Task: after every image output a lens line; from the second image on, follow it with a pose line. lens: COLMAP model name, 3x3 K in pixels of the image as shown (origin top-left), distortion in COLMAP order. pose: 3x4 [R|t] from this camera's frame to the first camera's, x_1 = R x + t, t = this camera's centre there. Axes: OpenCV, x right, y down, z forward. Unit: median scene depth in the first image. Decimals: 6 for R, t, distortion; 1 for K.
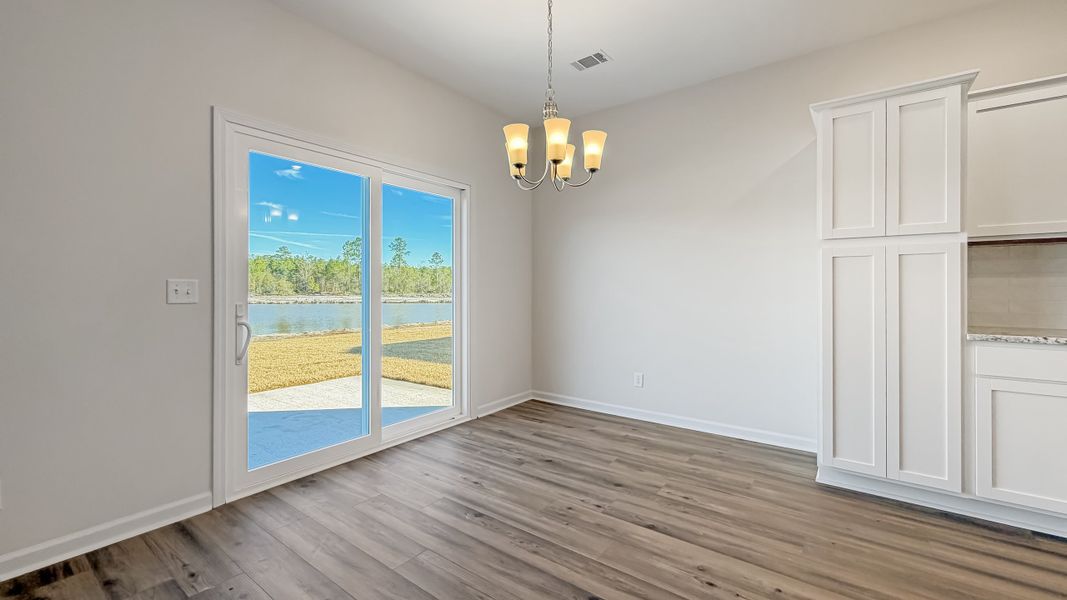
lens RADIAL K [[437.7, 0, 536.3], [0, 437.7, 294.0], [0, 0, 1]] dist [-0.021574, -0.001101]
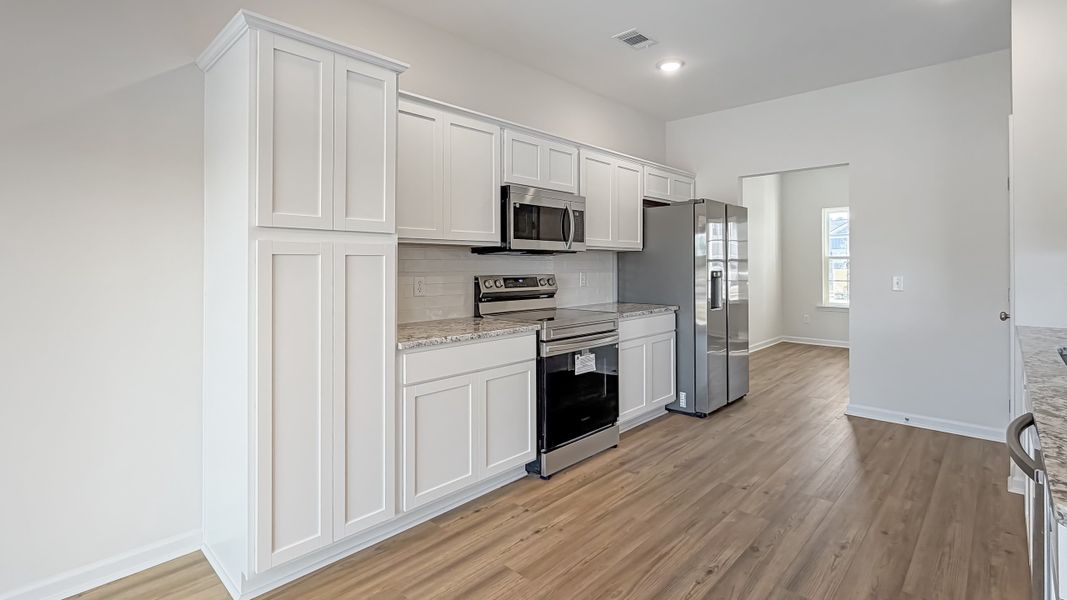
lens RADIAL K [[495.0, 0, 542.9], [0, 495.0, 264.0], [0, 0, 1]] dist [0.003564, -0.000264]
pose [[0.122525, 0.001793, 0.992464, -0.027057], [0.005842, 0.999980, -0.002528, -0.073994], [-0.992448, 0.006108, 0.122512, 0.548182]]
